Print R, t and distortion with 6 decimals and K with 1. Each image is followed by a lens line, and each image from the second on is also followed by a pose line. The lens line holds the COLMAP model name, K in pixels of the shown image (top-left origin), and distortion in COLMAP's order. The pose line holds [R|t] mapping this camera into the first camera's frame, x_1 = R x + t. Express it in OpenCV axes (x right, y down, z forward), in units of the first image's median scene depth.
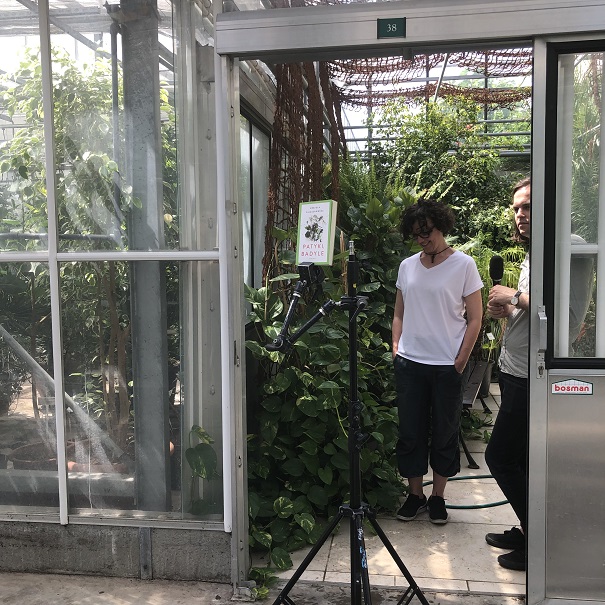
lens RADIAL K [[663.5, 0, 302.5], [0, 663.5, 302.5], [0, 0, 1]] dist [0.109243, -0.279568]
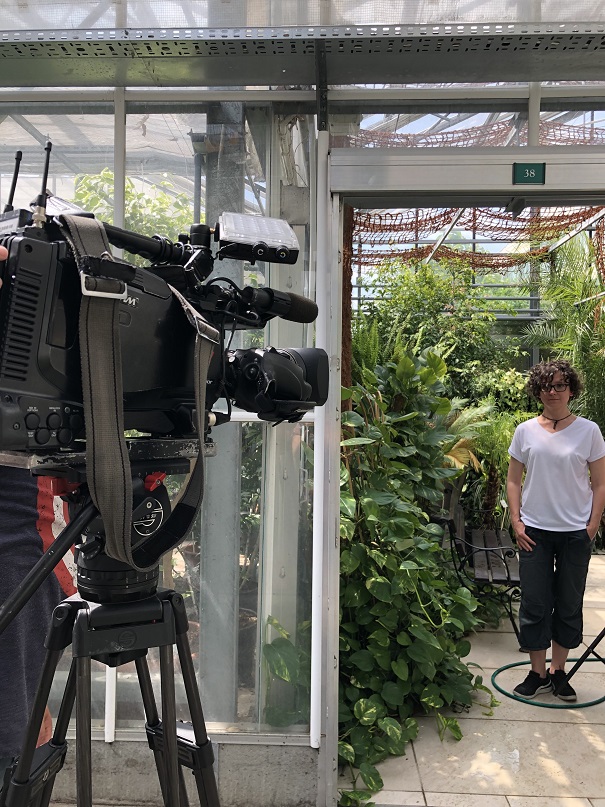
lens RADIAL K [[667.6, 0, 302.5], [0, 667.6, 403.5], [0, 0, 1]] dist [0.031526, -0.002432]
pose [[0.995092, 0.021456, 0.096600, -0.097833], [-0.013172, 0.996243, -0.085592, -0.006289], [-0.098073, 0.083900, 0.991636, 0.058281]]
